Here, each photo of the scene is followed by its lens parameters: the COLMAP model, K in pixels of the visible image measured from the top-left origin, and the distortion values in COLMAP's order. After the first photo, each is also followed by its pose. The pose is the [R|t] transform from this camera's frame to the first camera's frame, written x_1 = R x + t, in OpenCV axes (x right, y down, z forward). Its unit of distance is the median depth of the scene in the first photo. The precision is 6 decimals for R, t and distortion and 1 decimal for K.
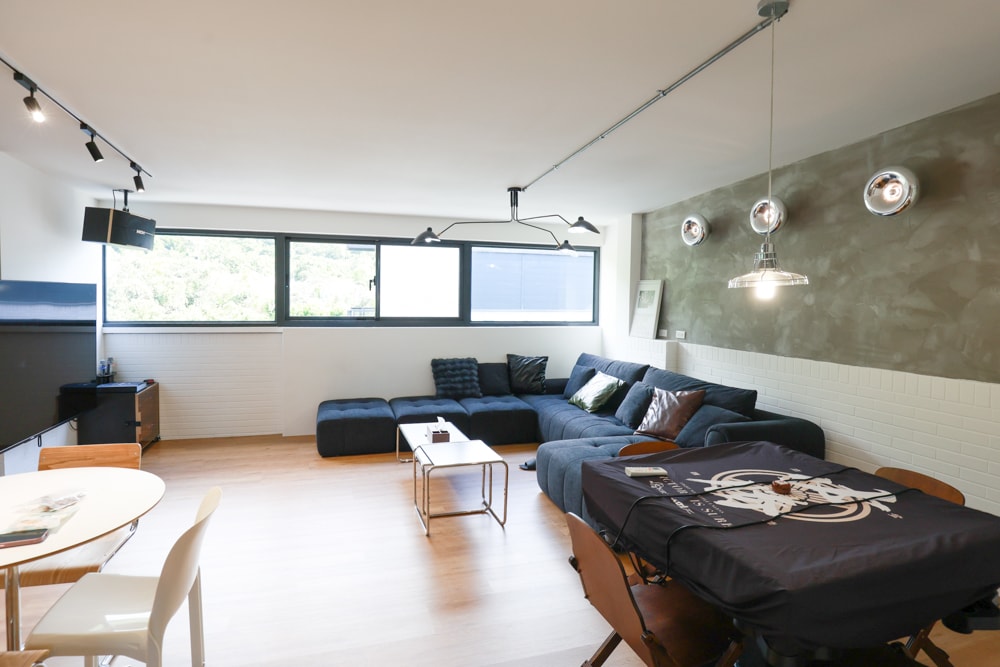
lens RADIAL K [[496.1, 0, 483.9], [0, 496.1, 312.4], [0, 0, 1]] dist [-0.028376, -0.000101]
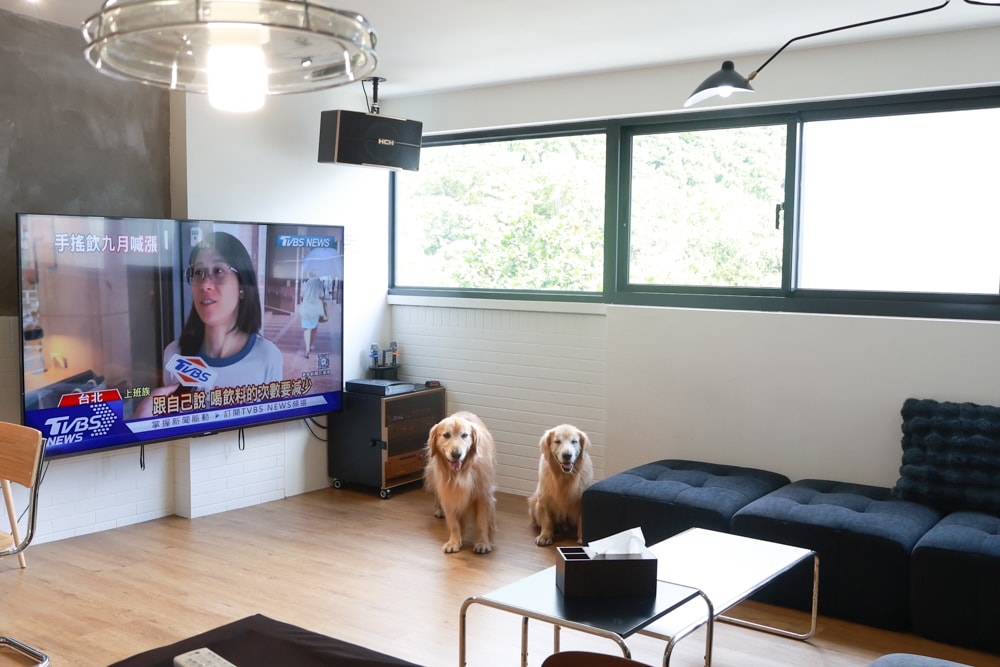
lens RADIAL K [[1013.9, 0, 500.0], [0, 1013.9, 333.5], [0, 0, 1]] dist [0.010033, 0.004651]
pose [[0.602397, 0.050240, -0.796614, 0.411928], [-0.028946, 0.998736, 0.041098, 0.022549], [0.797671, -0.001699, 0.603090, 0.306585]]
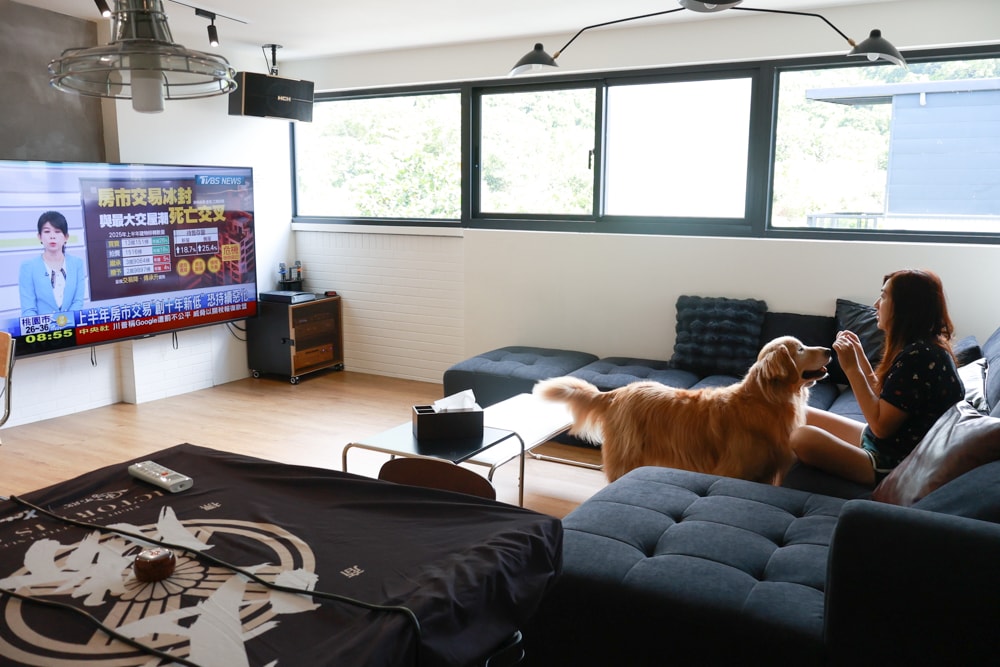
lens RADIAL K [[841.1, 0, 499.3], [0, 841.1, 329.8], [0, 0, 1]] dist [0.004815, 0.002695]
pose [[0.692585, 0.105639, -0.713559, 0.499170], [-0.018117, 0.991454, 0.129195, 0.020110], [0.721108, -0.076551, 0.688580, 0.274882]]
